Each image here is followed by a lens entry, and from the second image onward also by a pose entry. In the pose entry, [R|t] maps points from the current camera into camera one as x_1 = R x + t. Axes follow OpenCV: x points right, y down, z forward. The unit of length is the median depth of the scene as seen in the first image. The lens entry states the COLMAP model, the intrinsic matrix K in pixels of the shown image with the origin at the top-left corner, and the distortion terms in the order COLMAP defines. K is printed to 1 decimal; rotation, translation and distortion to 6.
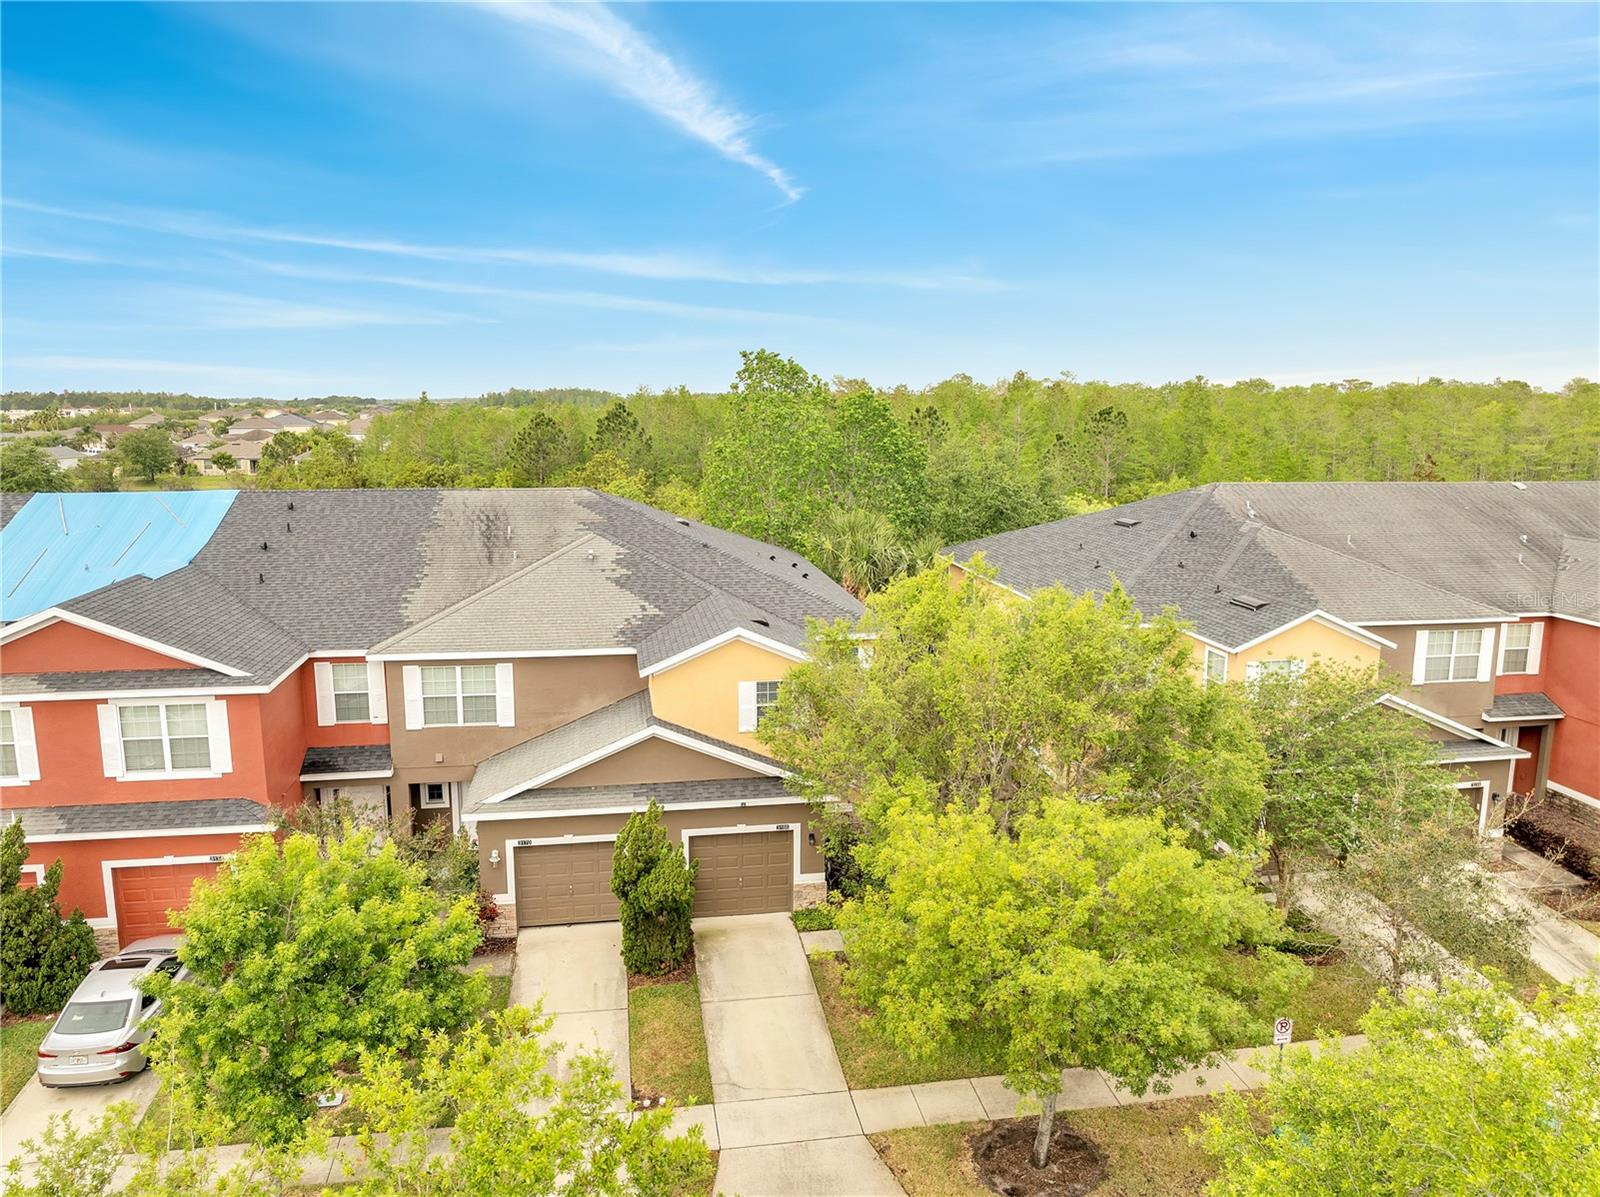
lens RADIAL K [[1129.3, 0, 795.3], [0, 1129.3, 598.1], [0, 0, 1]] dist [-0.033119, -0.003800]
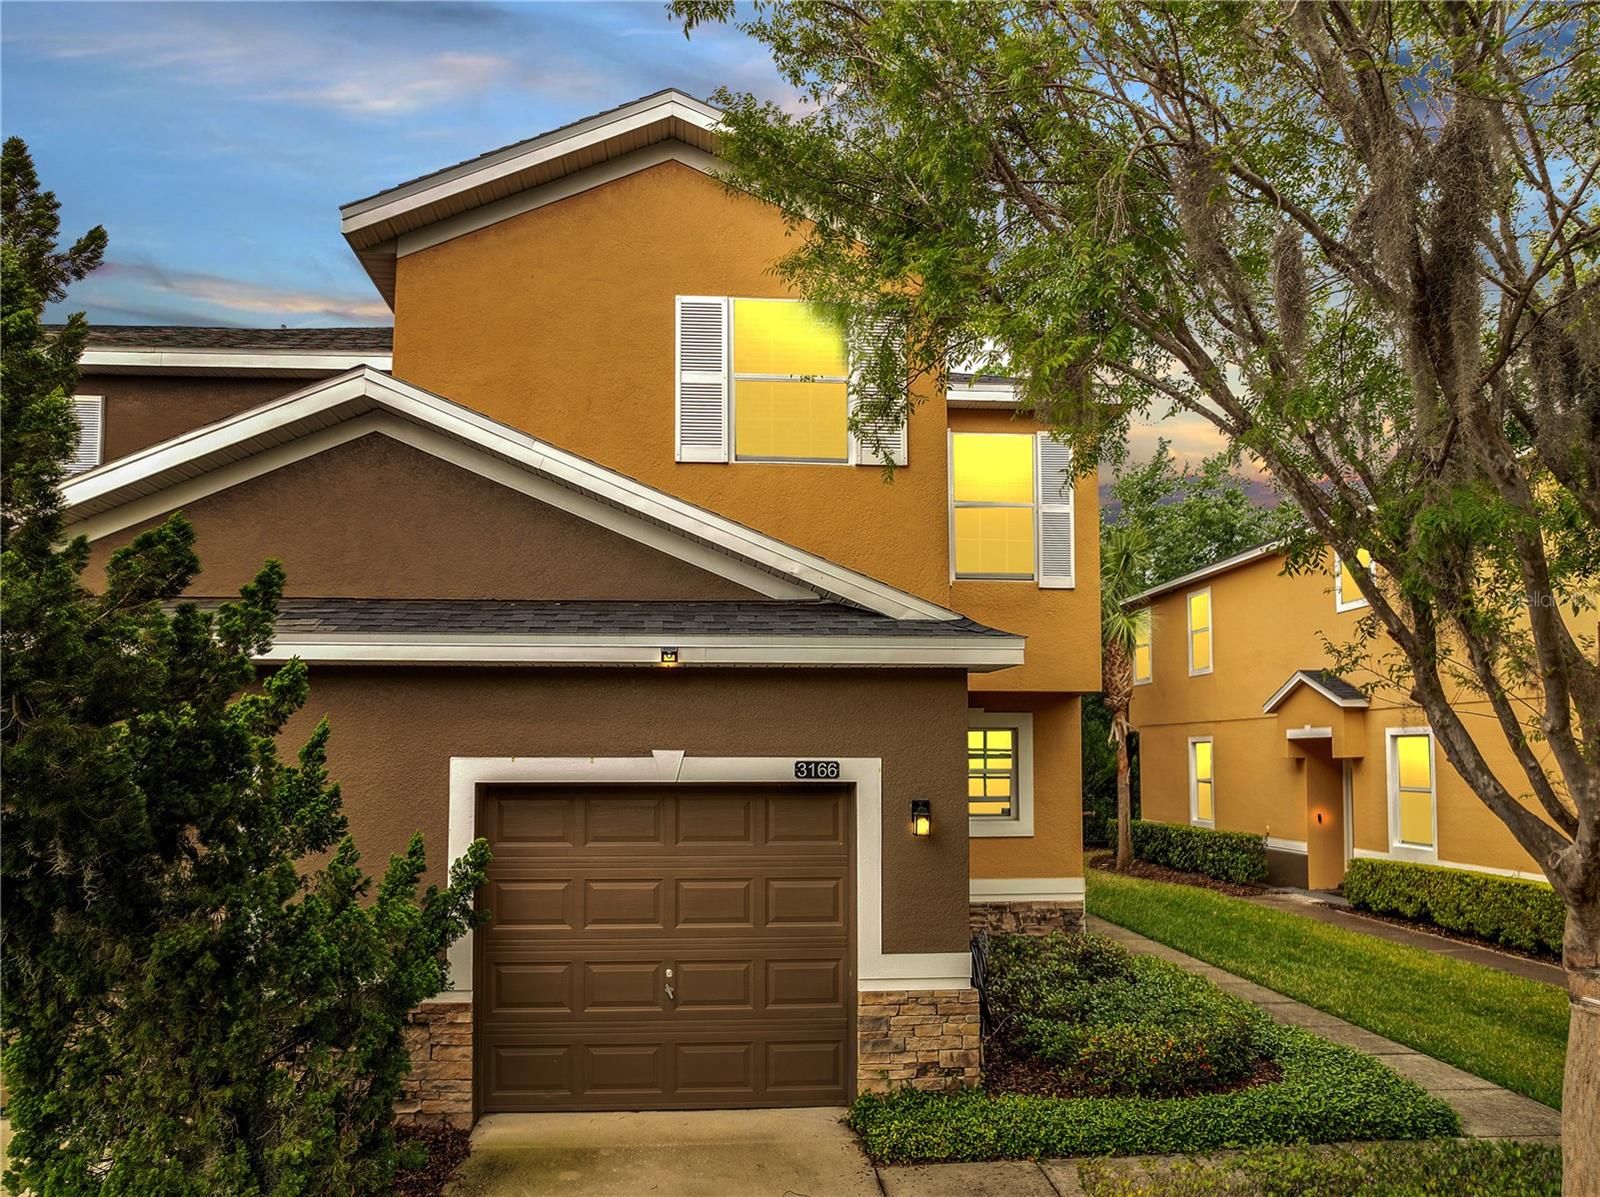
lens RADIAL K [[1129.3, 0, 827.3], [0, 1129.3, 714.1], [0, 0, 1]] dist [-0.033119, -0.003800]
pose [[0.996736, -0.008344, -0.080295, 0.013941], [-0.010374, 0.973158, -0.229903, 0.256935], [0.080058, 0.229986, 0.969896, 0.733366]]
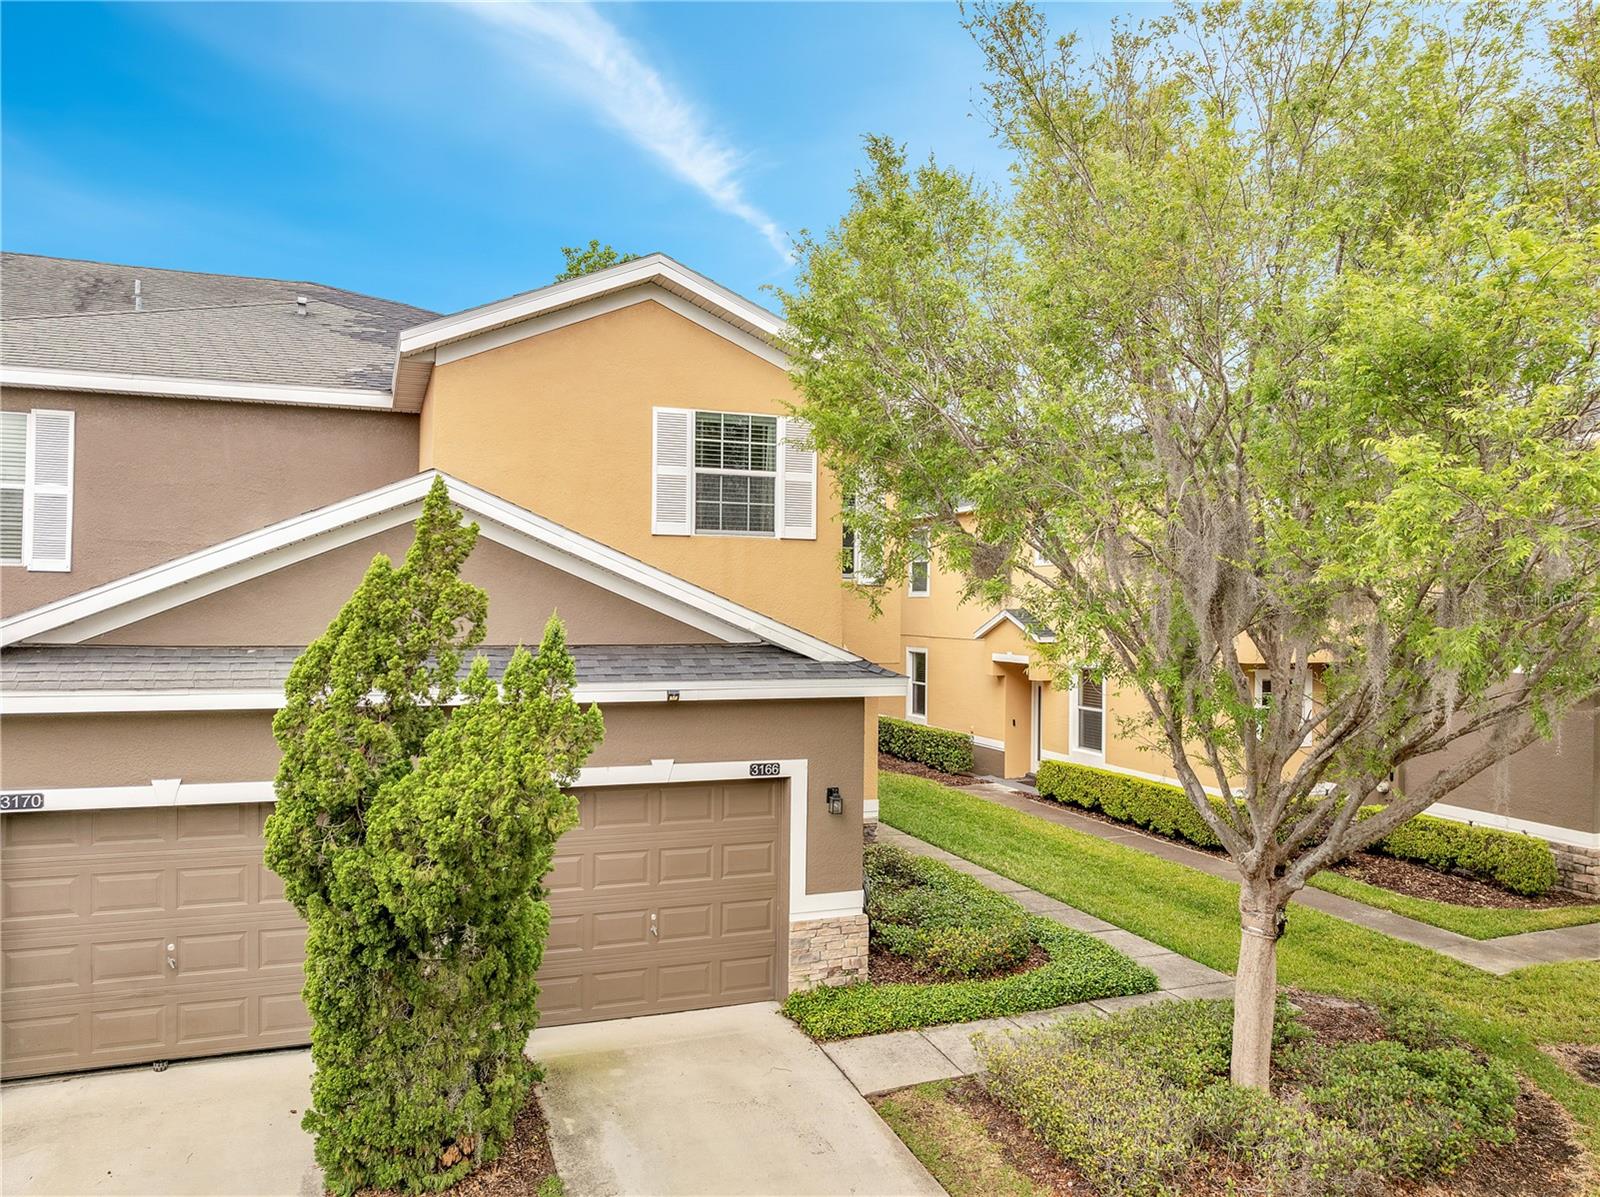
lens RADIAL K [[1129.3, 0, 797.3], [0, 1129.3, 595.0], [0, 0, 1]] dist [-0.033119, -0.003800]
pose [[0.978963, 0.009436, 0.203820, -0.082086], [0.028301, 0.982995, -0.181440, 0.217672], [-0.202066, 0.183391, 0.962048, 0.612933]]
